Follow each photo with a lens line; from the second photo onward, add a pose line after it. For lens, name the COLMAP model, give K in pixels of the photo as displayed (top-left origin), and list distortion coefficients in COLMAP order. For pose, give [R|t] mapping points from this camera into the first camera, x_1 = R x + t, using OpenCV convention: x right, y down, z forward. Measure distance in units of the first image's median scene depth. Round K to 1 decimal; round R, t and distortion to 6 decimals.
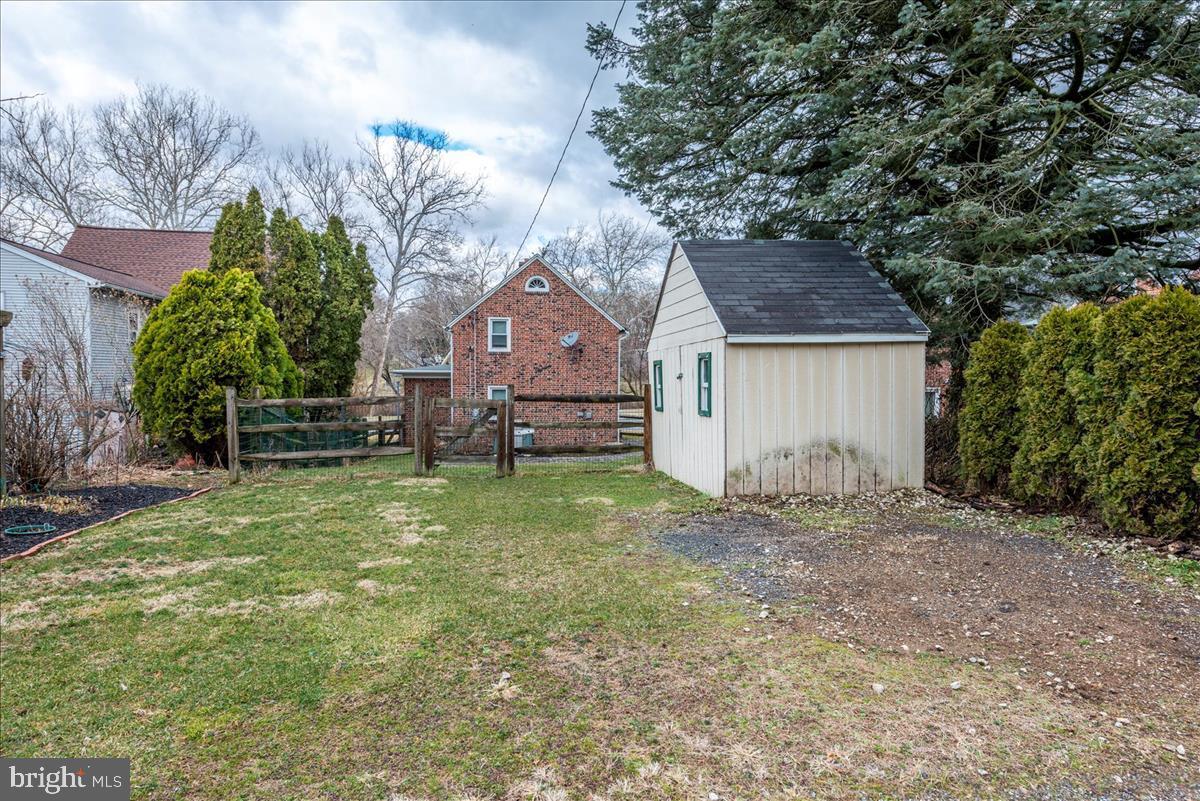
lens RADIAL K [[763.8, 0, 599.9], [0, 763.8, 396.4], [0, 0, 1]] dist [-0.001253, -0.000167]
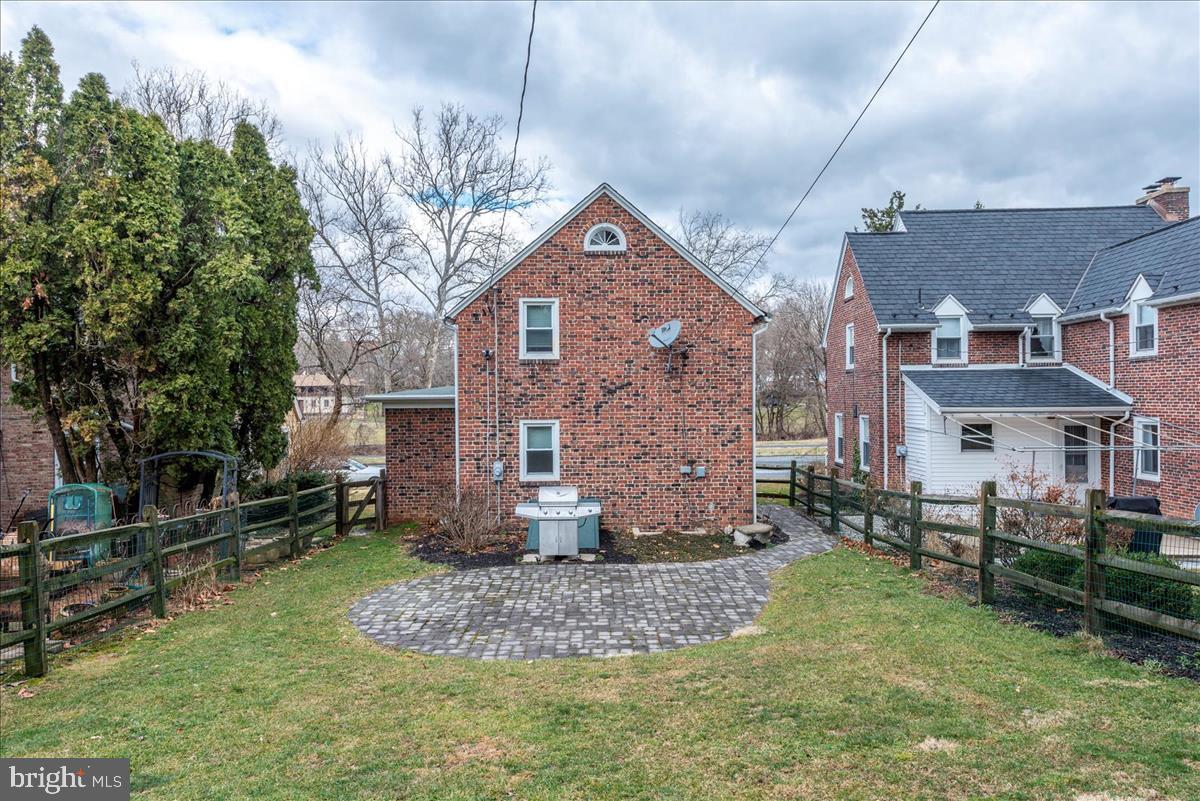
lens RADIAL K [[794.7, 0, 600.3], [0, 794.7, 403.3], [0, 0, 1]] dist [-0.001962, 0.000023]
pose [[0.995257, -0.013734, -0.096307, -0.031169], [0.011093, 0.999549, -0.027909, -0.009306], [0.096647, 0.026709, 0.994960, 0.422149]]
